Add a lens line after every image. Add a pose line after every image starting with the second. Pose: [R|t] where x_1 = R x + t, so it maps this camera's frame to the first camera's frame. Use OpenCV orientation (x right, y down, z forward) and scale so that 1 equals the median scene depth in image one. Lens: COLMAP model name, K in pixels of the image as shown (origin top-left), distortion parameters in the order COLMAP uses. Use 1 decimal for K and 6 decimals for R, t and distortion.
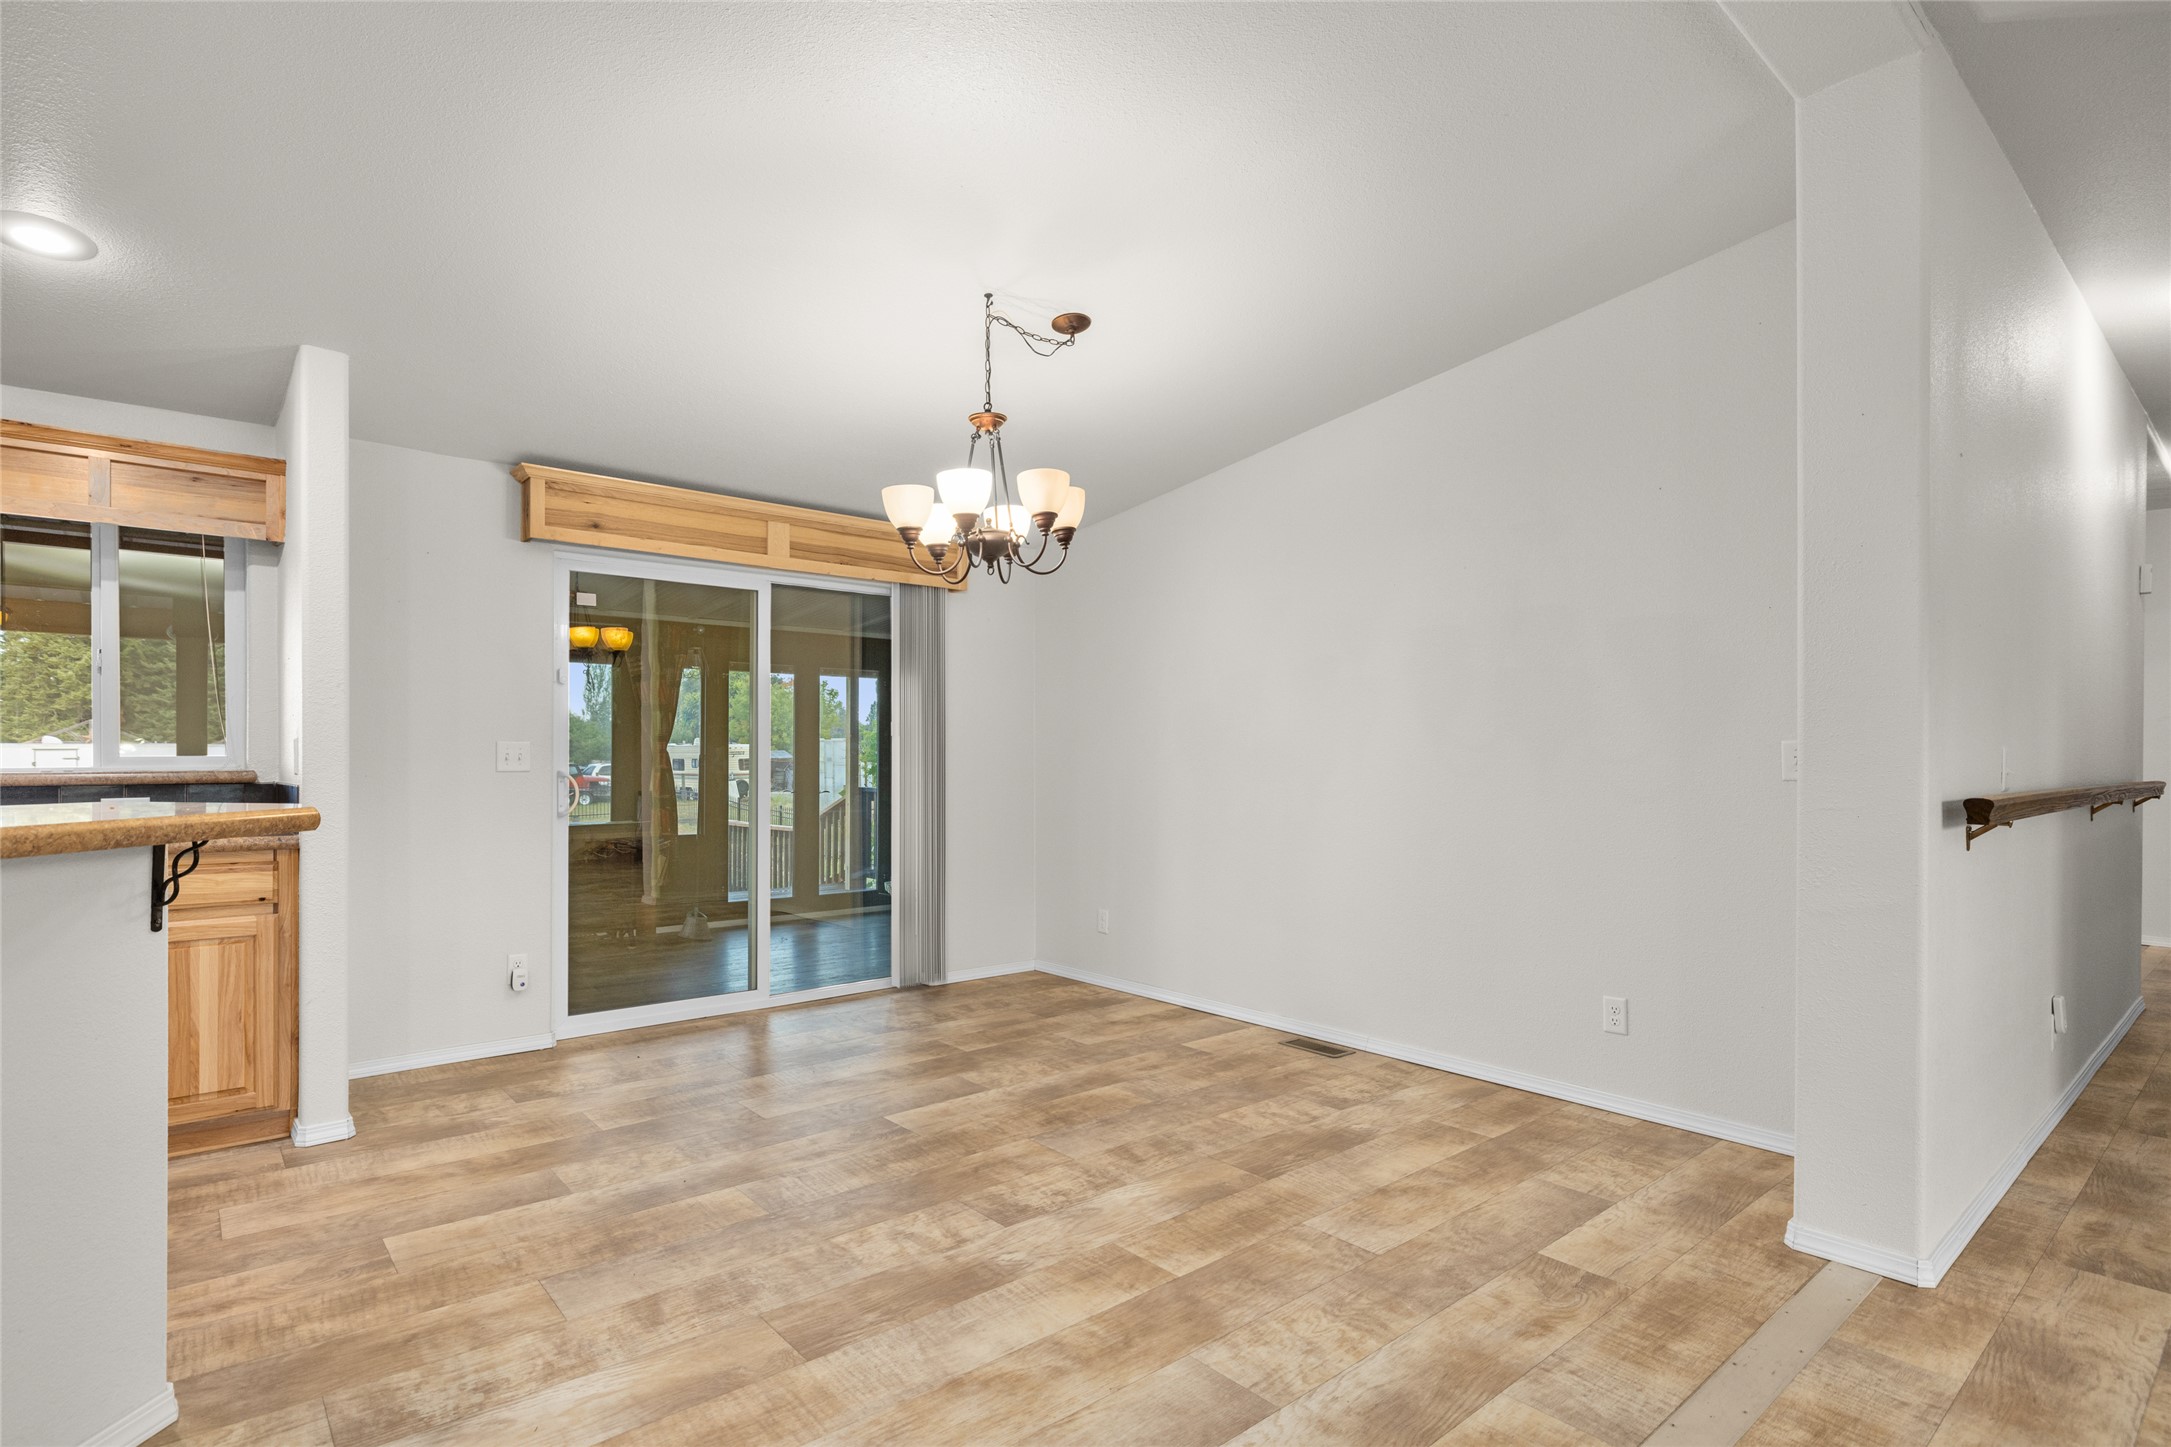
lens RADIAL K [[1073.9, 0, 1076.2], [0, 1073.9, 762.4], [0, 0, 1]] dist [-0.002447, -0.000540]
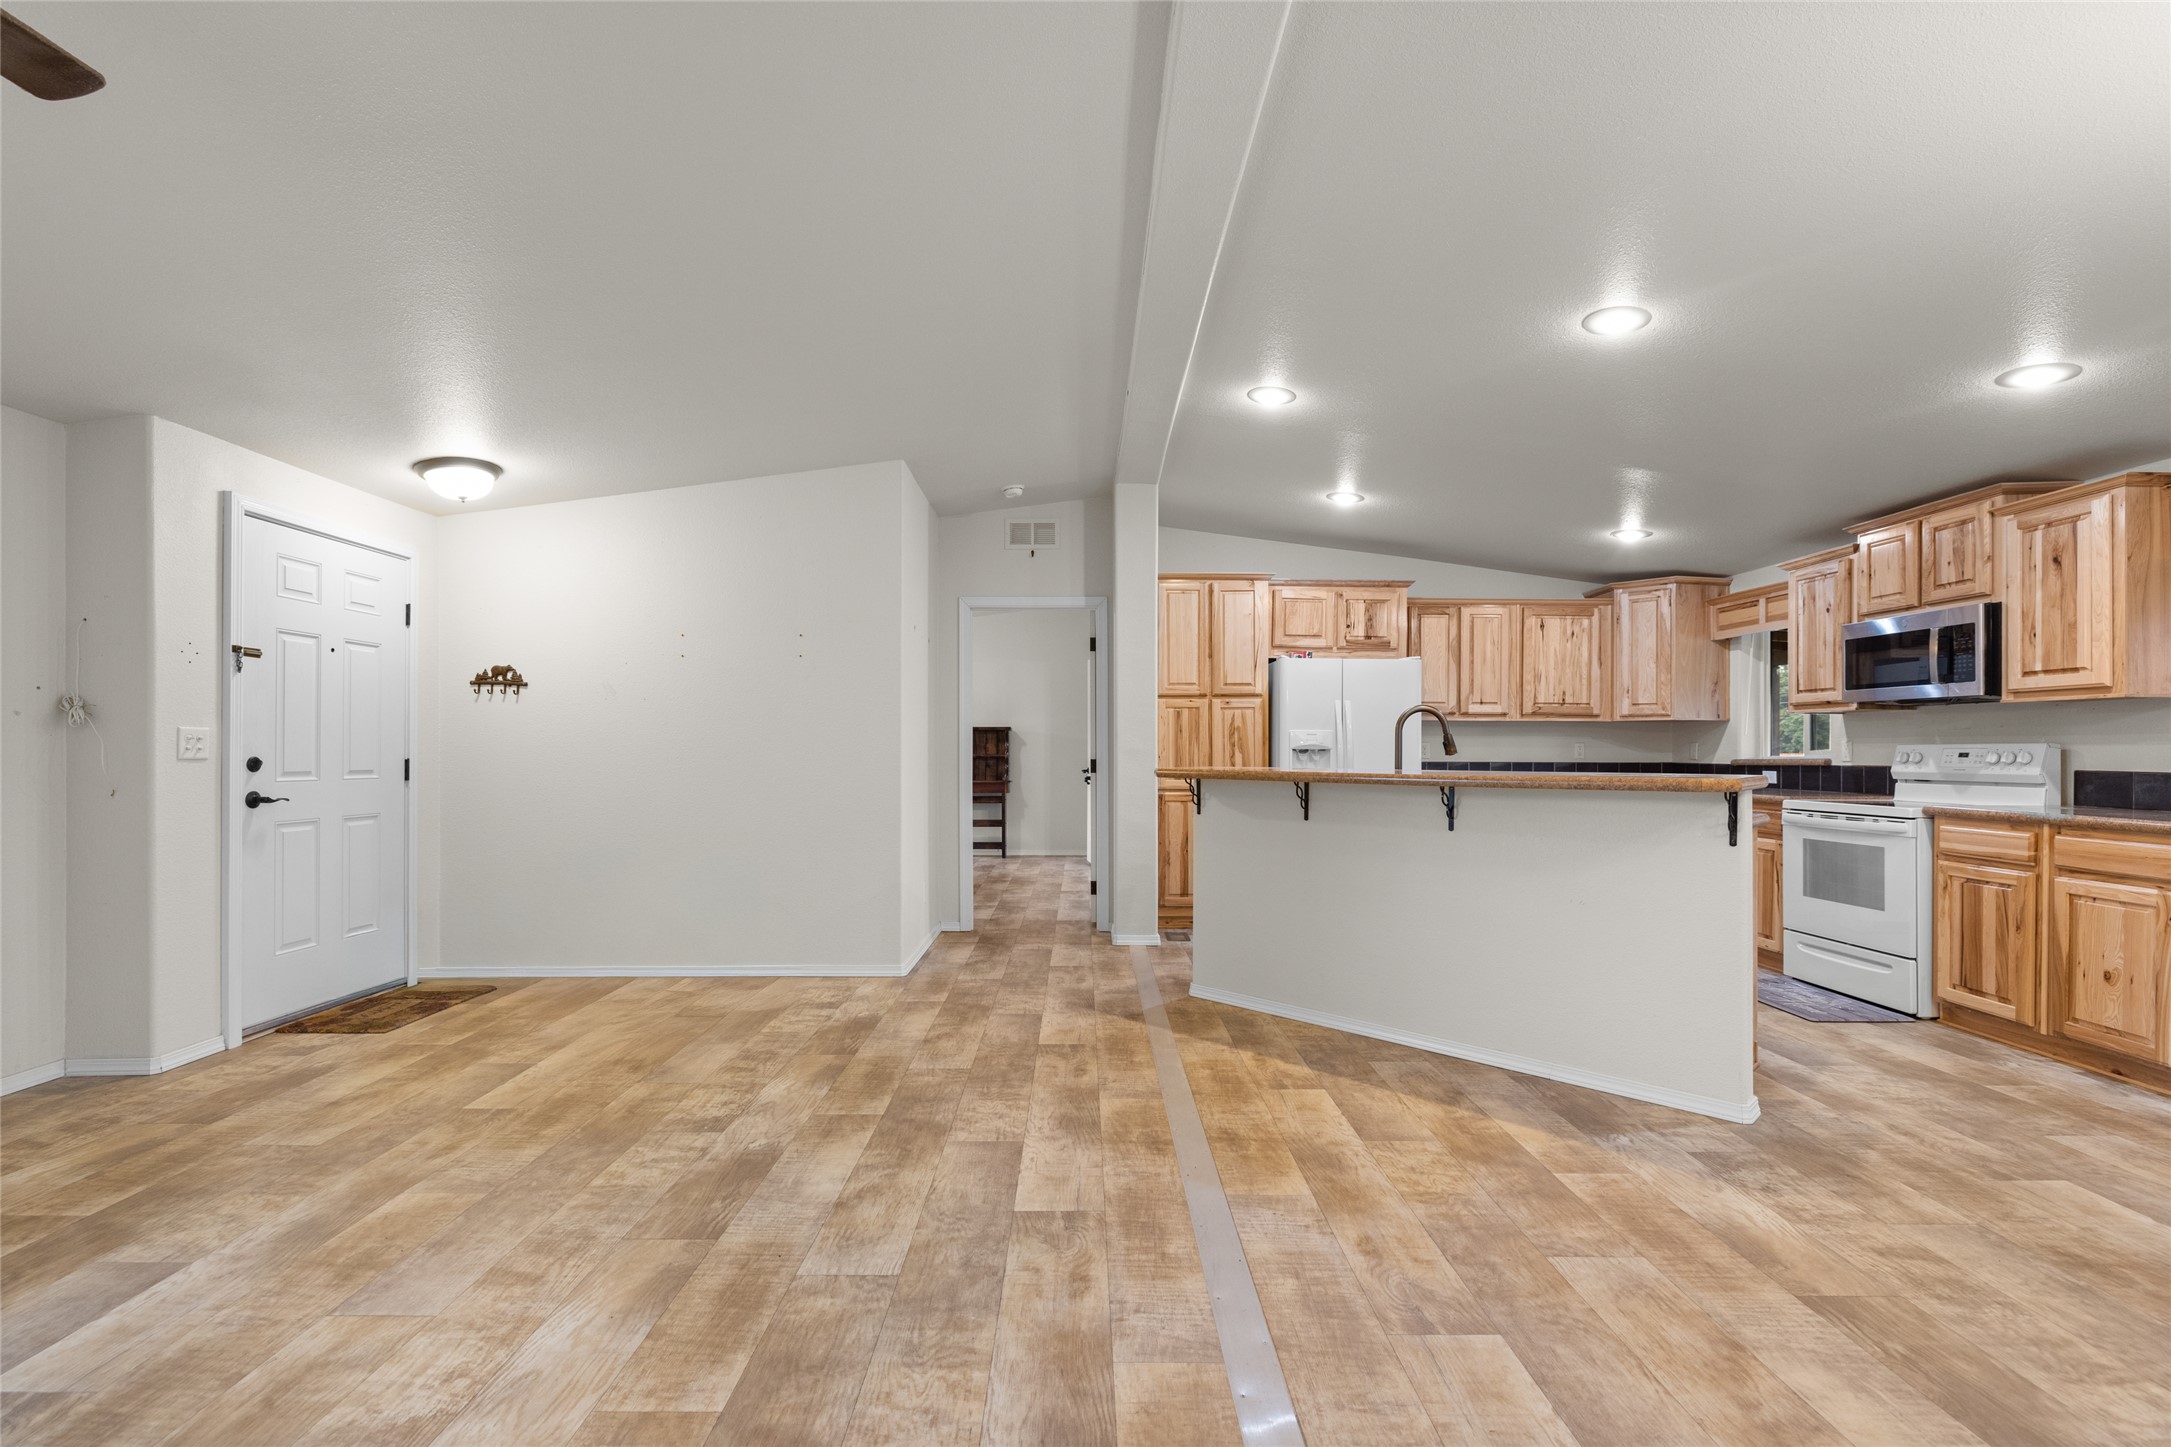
lens RADIAL K [[961.7, 0, 1078.9], [0, 961.7, 747.4], [0, 0, 1]] dist [-0.007672, 0.001086]
pose [[-0.648067, -0.004548, -0.761569, 0.686917], [-0.005846, 0.999982, -0.000997, -0.001074], [0.761561, 0.003806, -0.648083, 0.752940]]
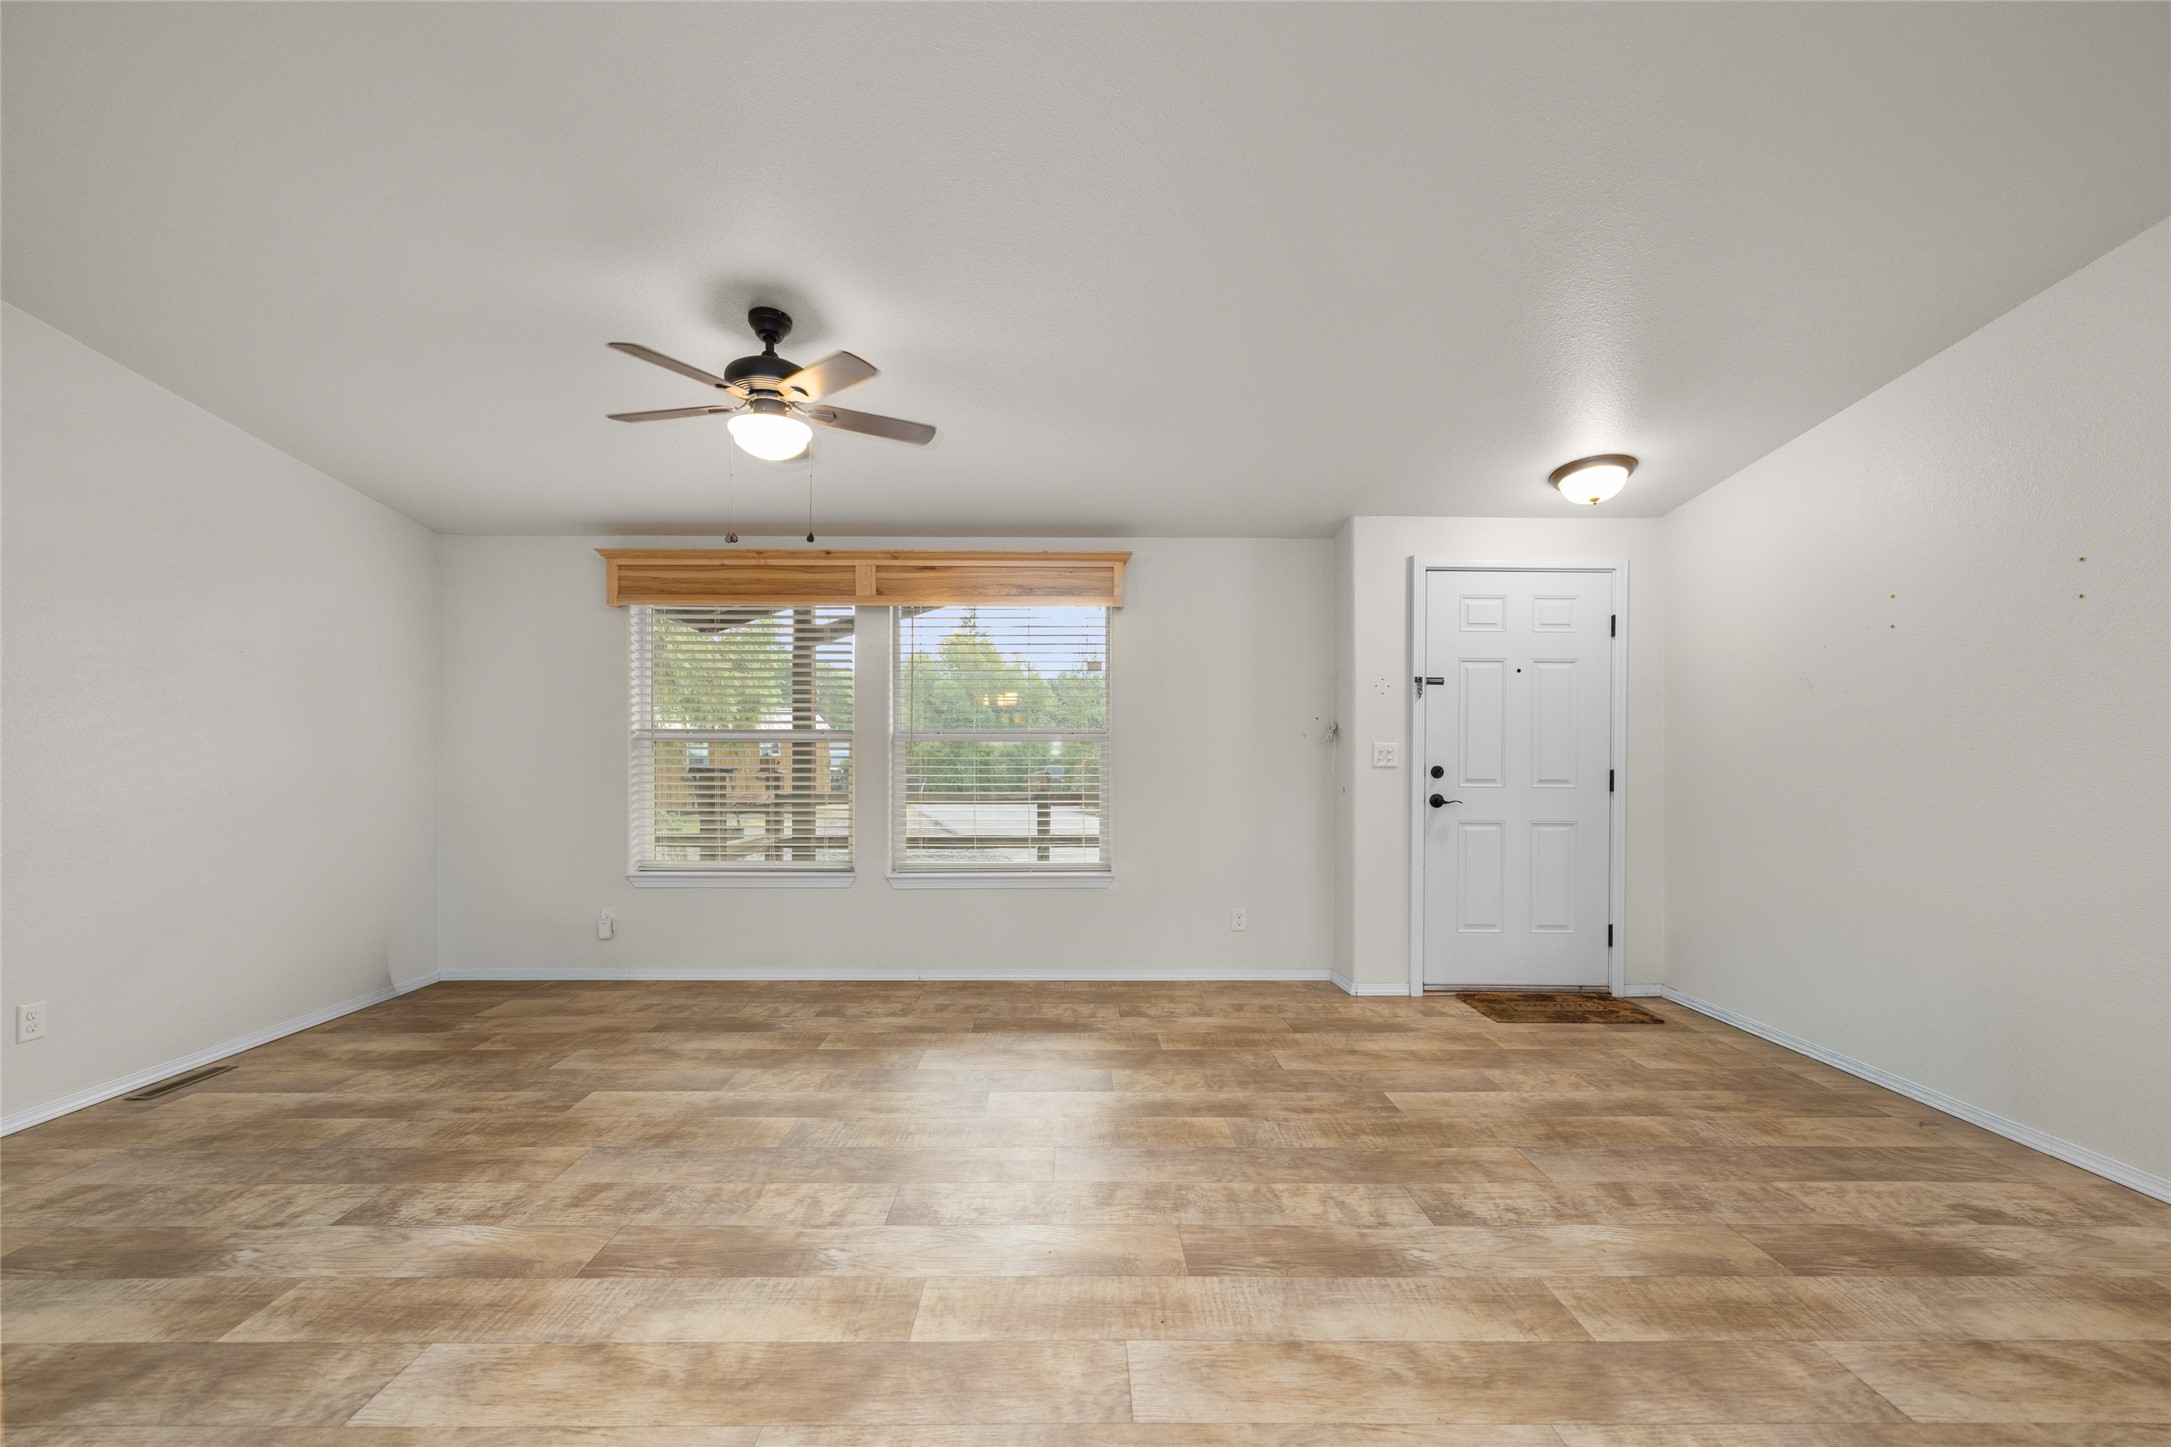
lens RADIAL K [[923.5, 0, 1077.5], [0, 923.5, 747.9], [0, 0, 1]] dist [0.001245, 0.000157]
pose [[-0.766605, 0.001739, 0.642117, -0.096803], [-0.001845, 0.999986, -0.004911, -0.004197], [-0.642117, -0.004949, -0.766591, 0.631836]]
